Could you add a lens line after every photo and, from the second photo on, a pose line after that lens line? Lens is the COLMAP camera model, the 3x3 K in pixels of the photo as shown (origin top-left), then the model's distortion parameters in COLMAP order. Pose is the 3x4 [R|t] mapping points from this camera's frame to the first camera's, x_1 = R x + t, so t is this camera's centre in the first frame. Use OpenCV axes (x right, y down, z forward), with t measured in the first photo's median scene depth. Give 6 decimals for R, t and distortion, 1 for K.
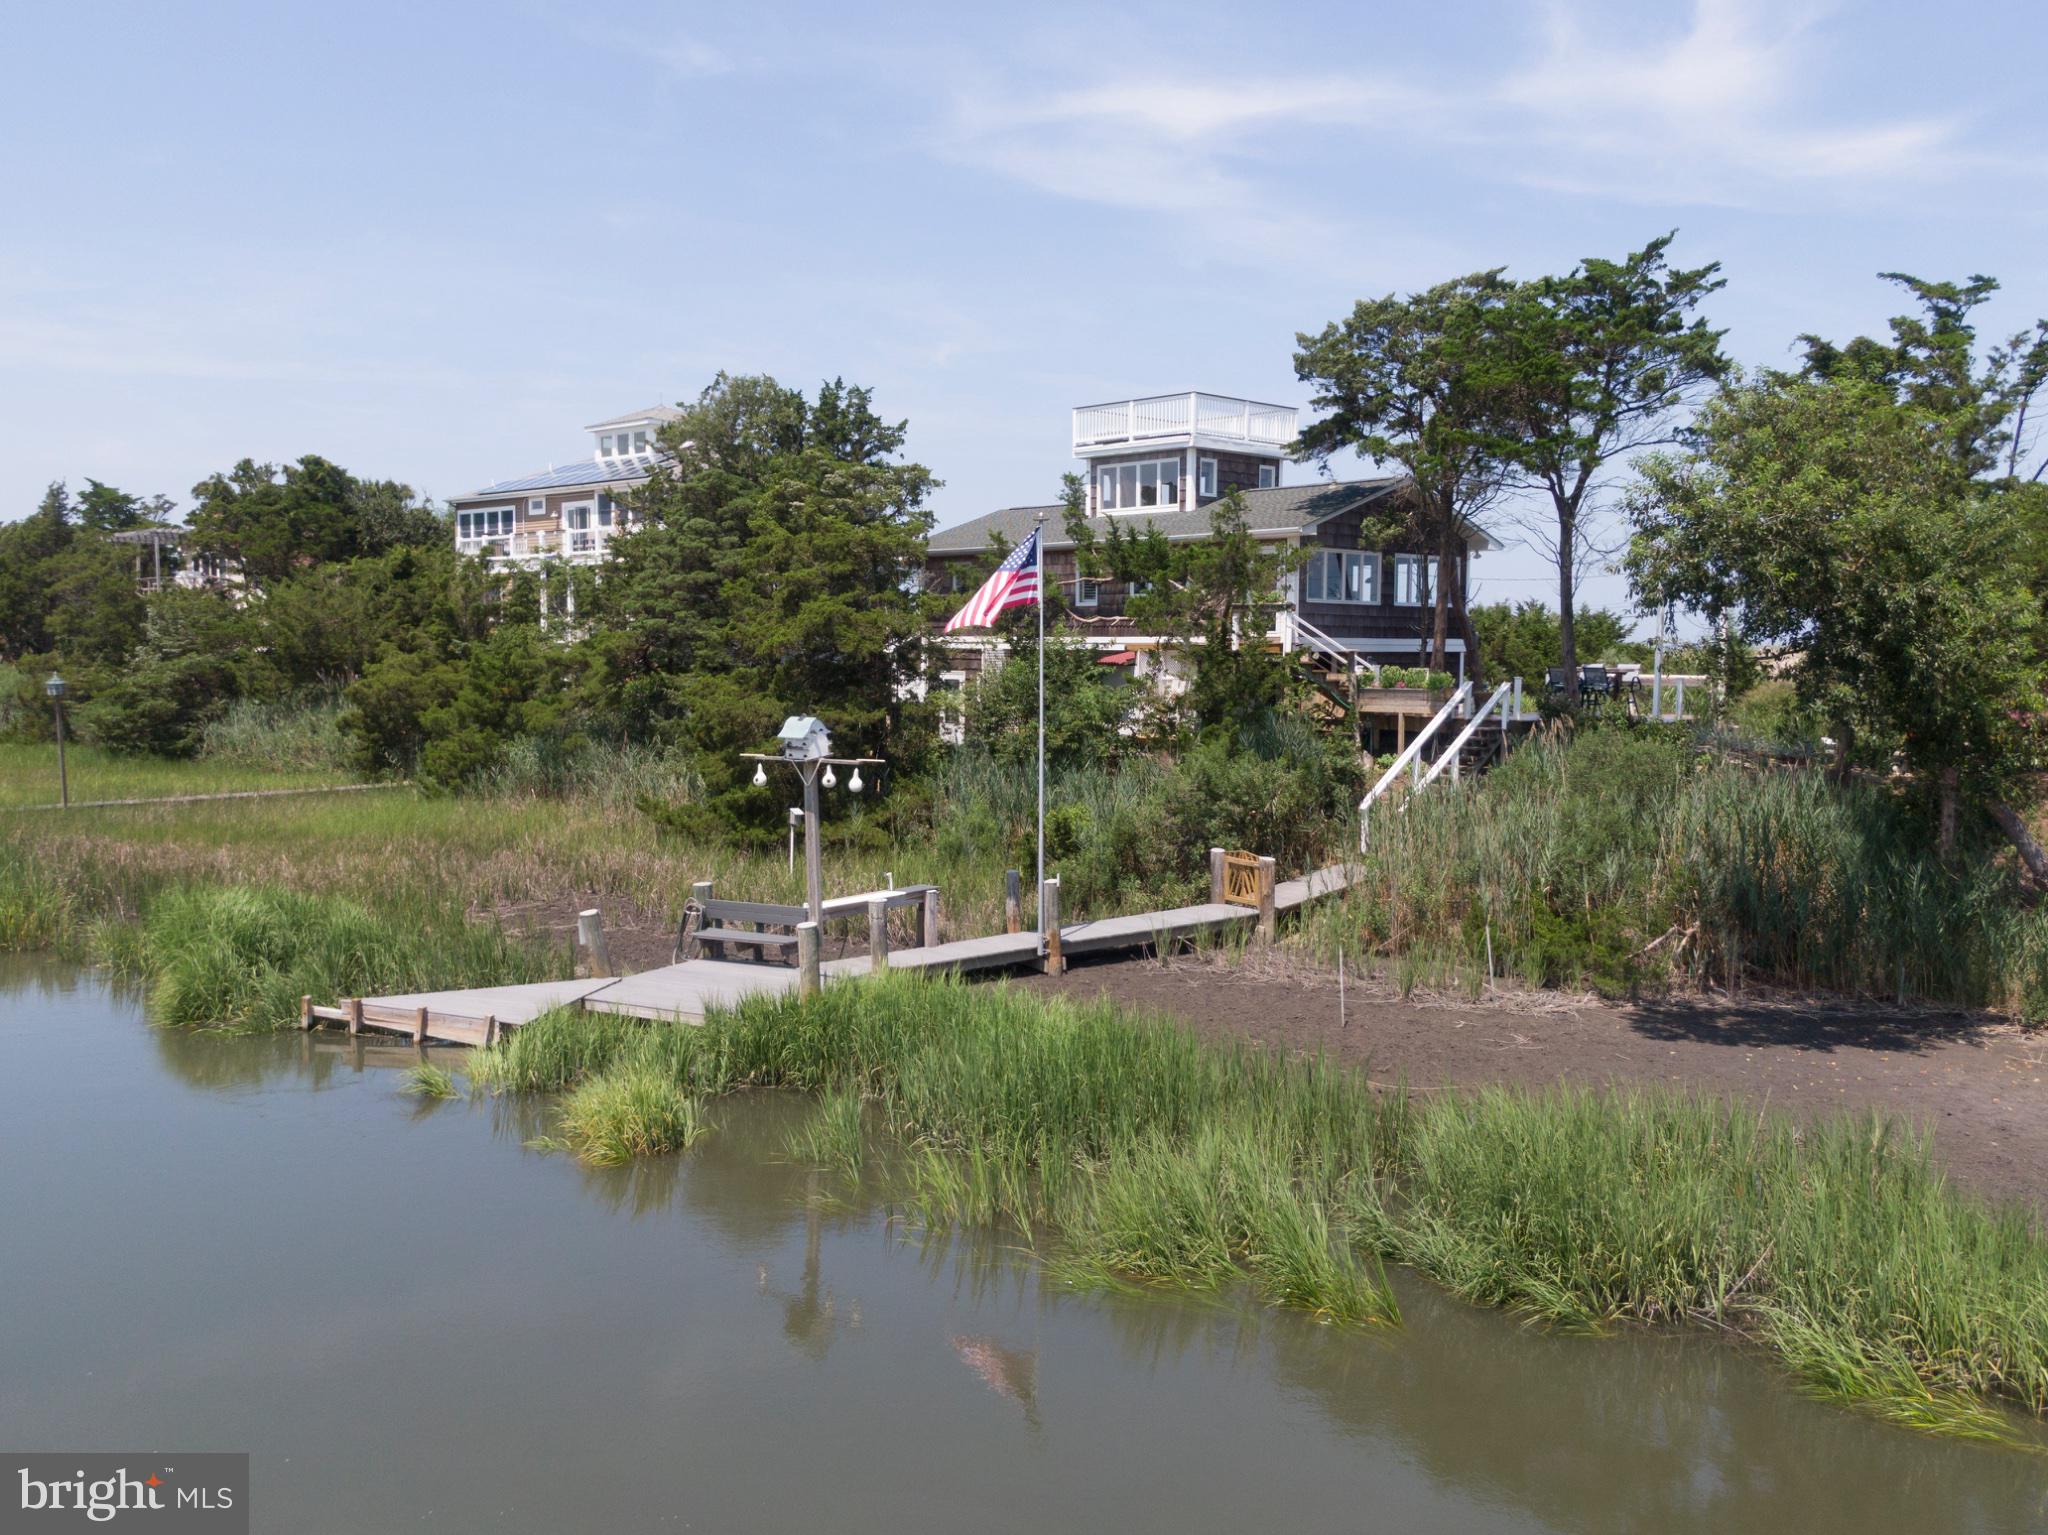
lens RADIAL K [[1605.6, 0, 1021.6], [0, 1605.6, 778.8], [0, 0, 1]] dist [0.002012, 0.000265]
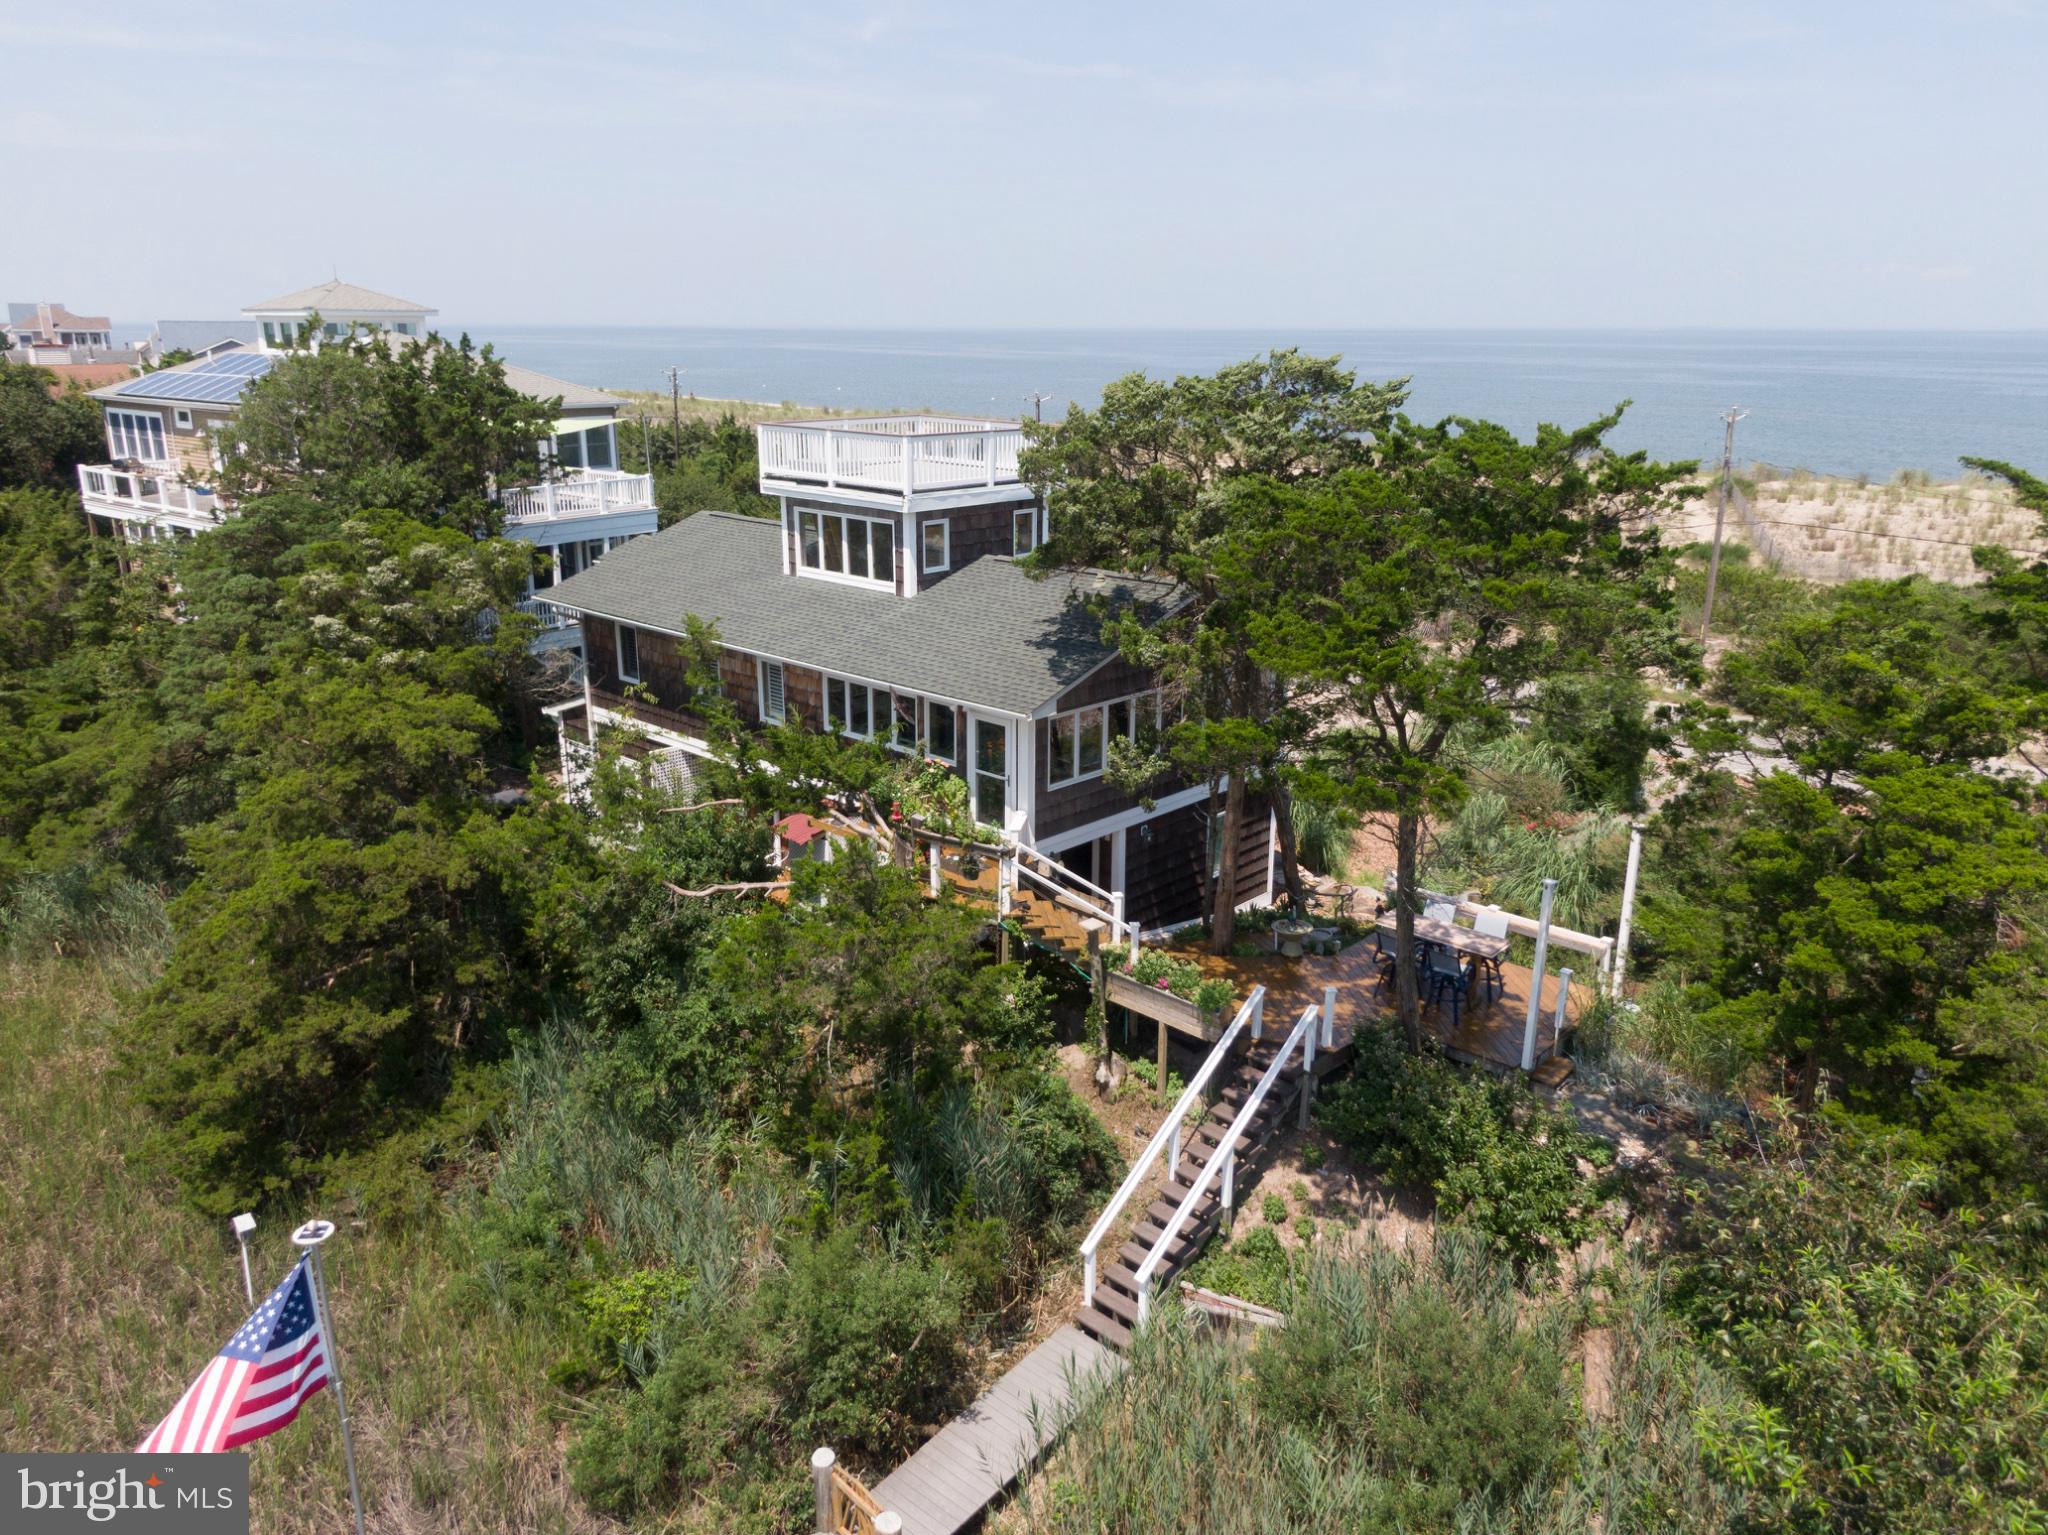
lens RADIAL K [[1419.9, 0, 1025.5], [0, 1419.9, 739.1], [0, 0, 1]] dist [0.035606, -0.049806]
pose [[0.998564, -0.014875, 0.051457, 0.116040], [0.003995, 0.978669, 0.205403, -0.222305], [-0.053415, -0.204902, 0.977324, 0.340005]]
